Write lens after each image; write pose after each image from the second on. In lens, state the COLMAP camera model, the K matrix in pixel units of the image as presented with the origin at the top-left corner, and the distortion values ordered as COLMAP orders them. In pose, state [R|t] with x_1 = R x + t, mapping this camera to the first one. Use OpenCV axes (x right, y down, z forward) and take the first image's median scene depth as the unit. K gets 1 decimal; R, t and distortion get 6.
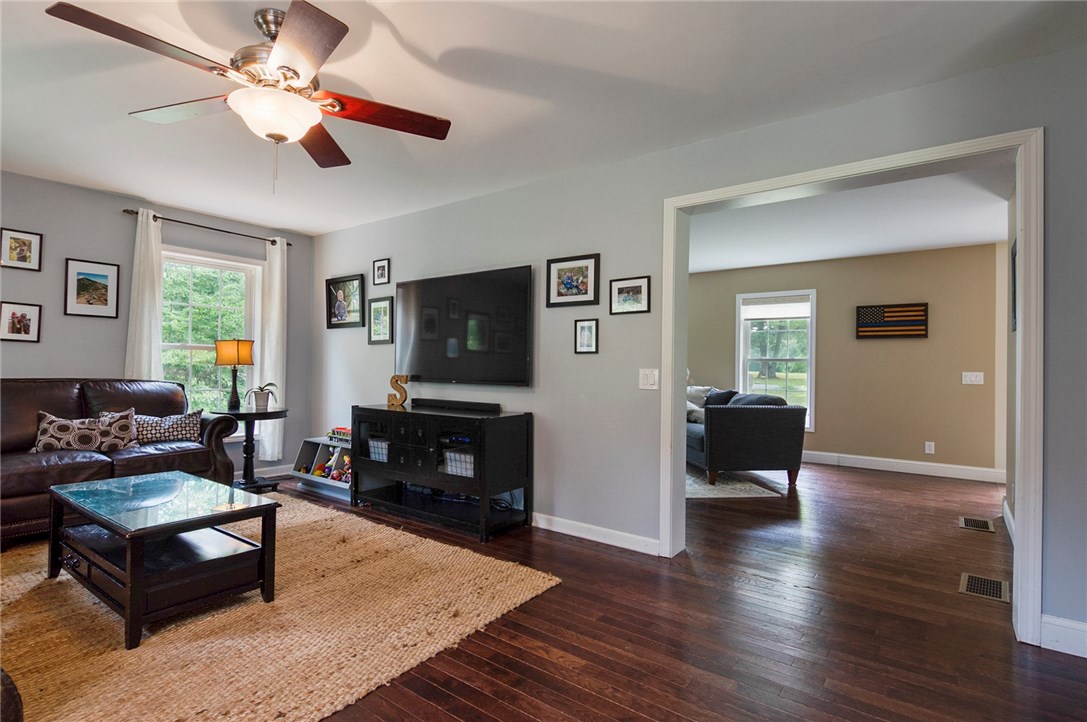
lens RADIAL K [[552.0, 0, 529.3], [0, 552.0, 360.2], [0, 0, 1]] dist [0.016158, -0.000111]
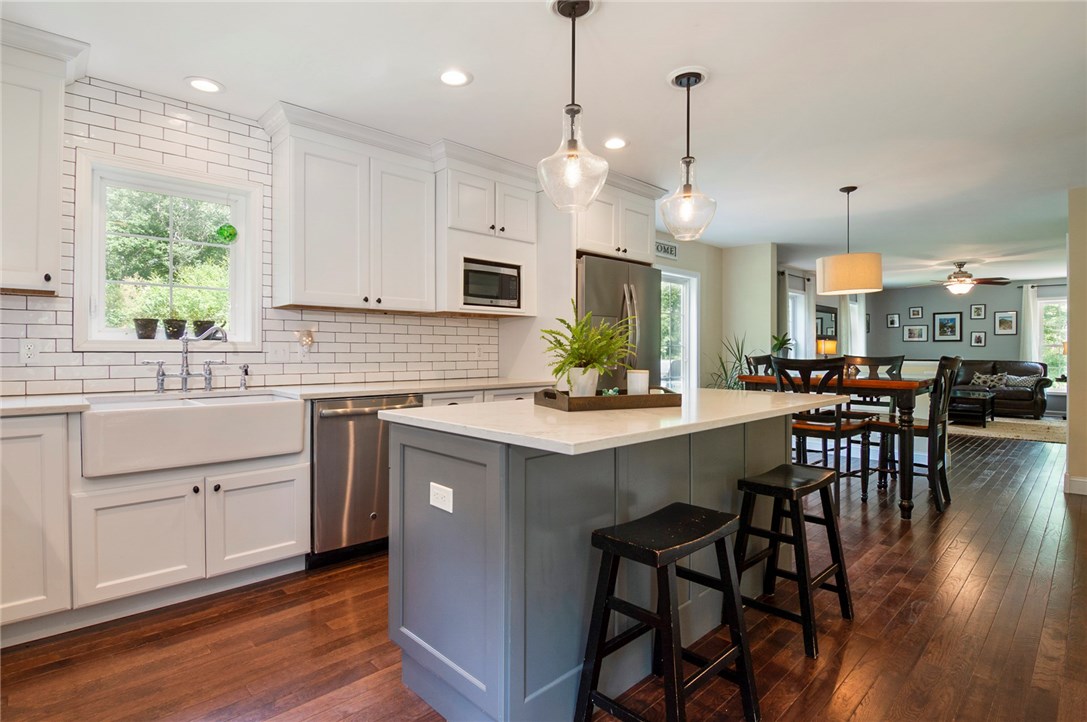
lens RADIAL K [[549.1, 0, 548.5], [0, 549.1, 350.7], [0, 0, 1]] dist [-0.014240, -0.000778]
pose [[-0.127053, -0.017337, -0.991744, 2.018688], [0.010193, 0.999772, -0.018783, 0.016596], [0.991844, -0.012495, -0.126847, -0.735667]]
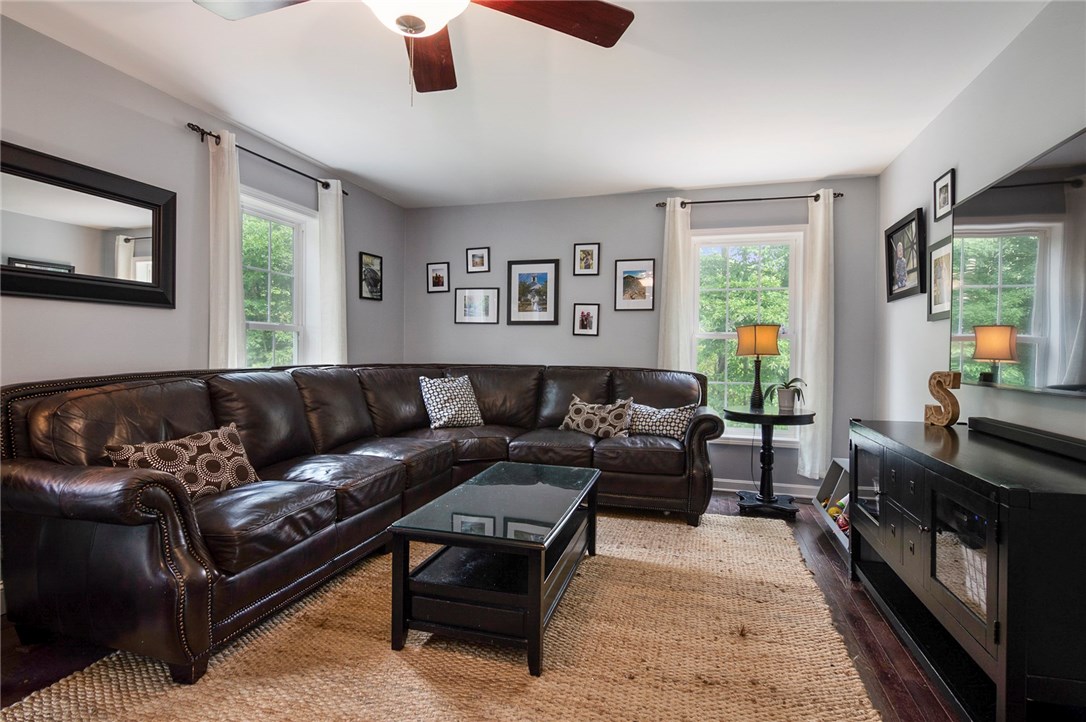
lens RADIAL K [[539.6, 0, 540.6], [0, 539.6, 350.0], [0, 0, 1]] dist [-0.000180, 0.000012]
pose [[0.368939, -0.010135, -0.929398, 0.139186], [0.006808, 0.999943, -0.008201, 0.007125], [0.929429, -0.003301, 0.368987, 0.509432]]
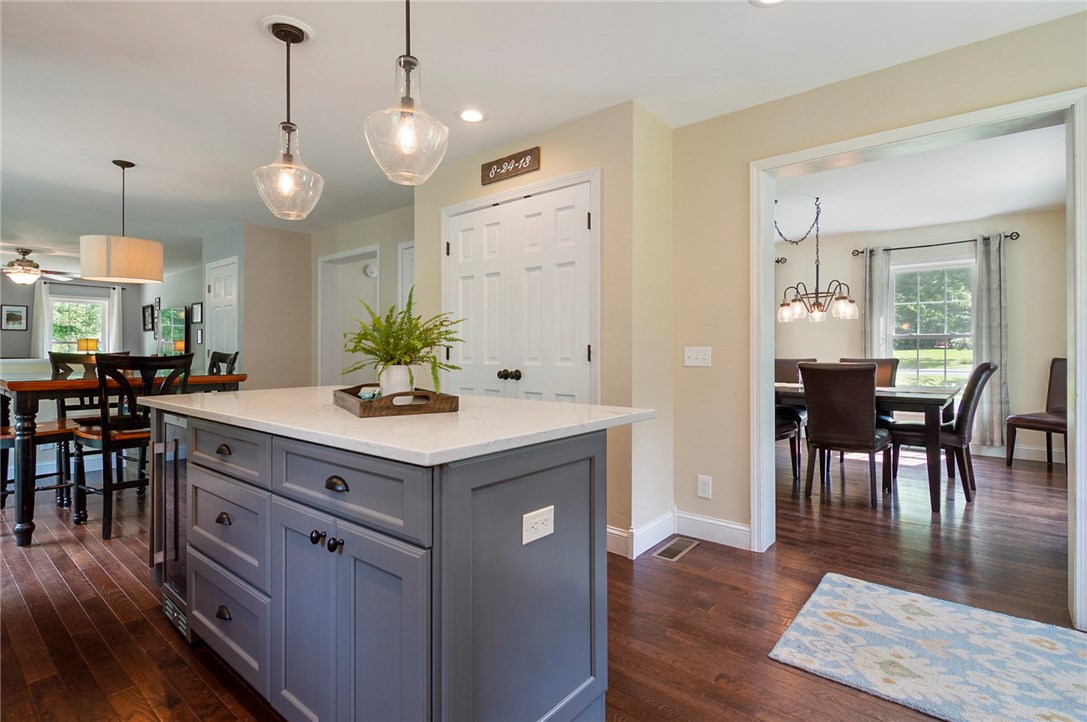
lens RADIAL K [[540.1, 0, 541.1], [0, 540.1, 349.9], [0, 0, 1]] dist [-0.000180, 0.000012]
pose [[0.999261, -0.014867, -0.035435, 1.597787], [0.015358, 0.999789, 0.013614, 0.005080], [0.035225, -0.014148, 0.999279, -1.241544]]
